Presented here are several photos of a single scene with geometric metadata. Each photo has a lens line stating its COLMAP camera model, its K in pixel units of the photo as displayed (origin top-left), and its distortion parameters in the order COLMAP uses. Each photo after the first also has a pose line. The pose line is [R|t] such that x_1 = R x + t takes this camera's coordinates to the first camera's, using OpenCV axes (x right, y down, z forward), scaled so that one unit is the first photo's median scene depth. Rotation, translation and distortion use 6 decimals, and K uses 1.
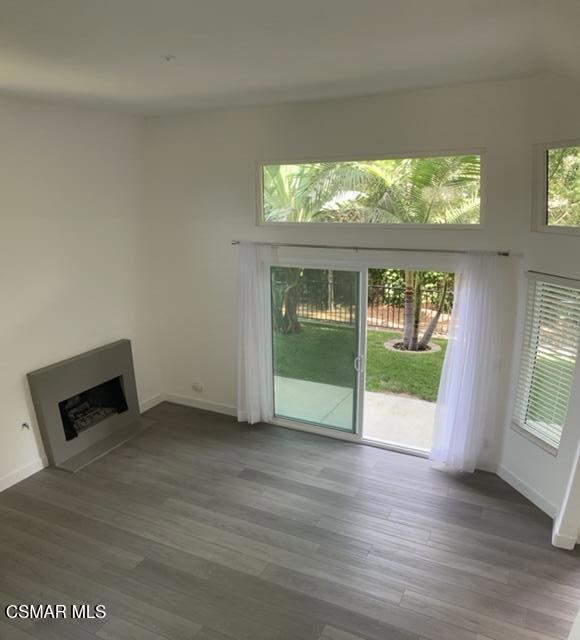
lens RADIAL K [[533.8, 0, 290.0], [0, 533.8, 320.0], [0, 0, 1]] dist [-0.006488, -0.005677]
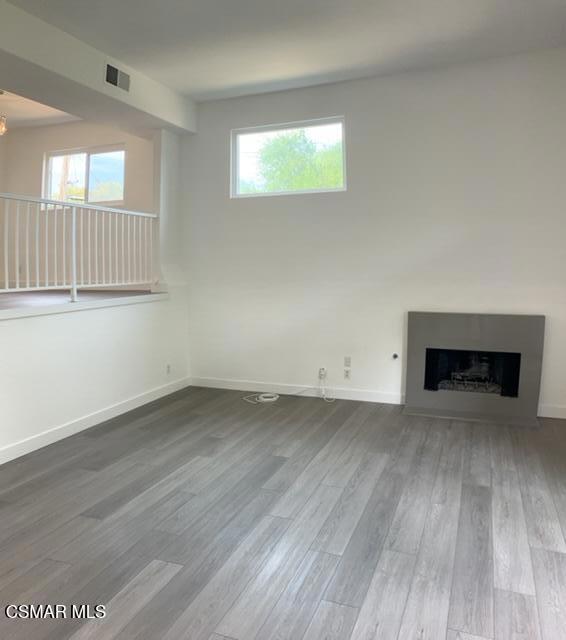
lens RADIAL K [[506.3, 0, 283.0], [0, 506.3, 320.0], [0, 0, 1]] dist [0.055729, 0.000783]
pose [[0.093408, 0.124788, -0.987777, 0.541118], [-0.259829, 0.960790, 0.096808, 0.090374], [0.961126, 0.247610, 0.122169, 0.678328]]
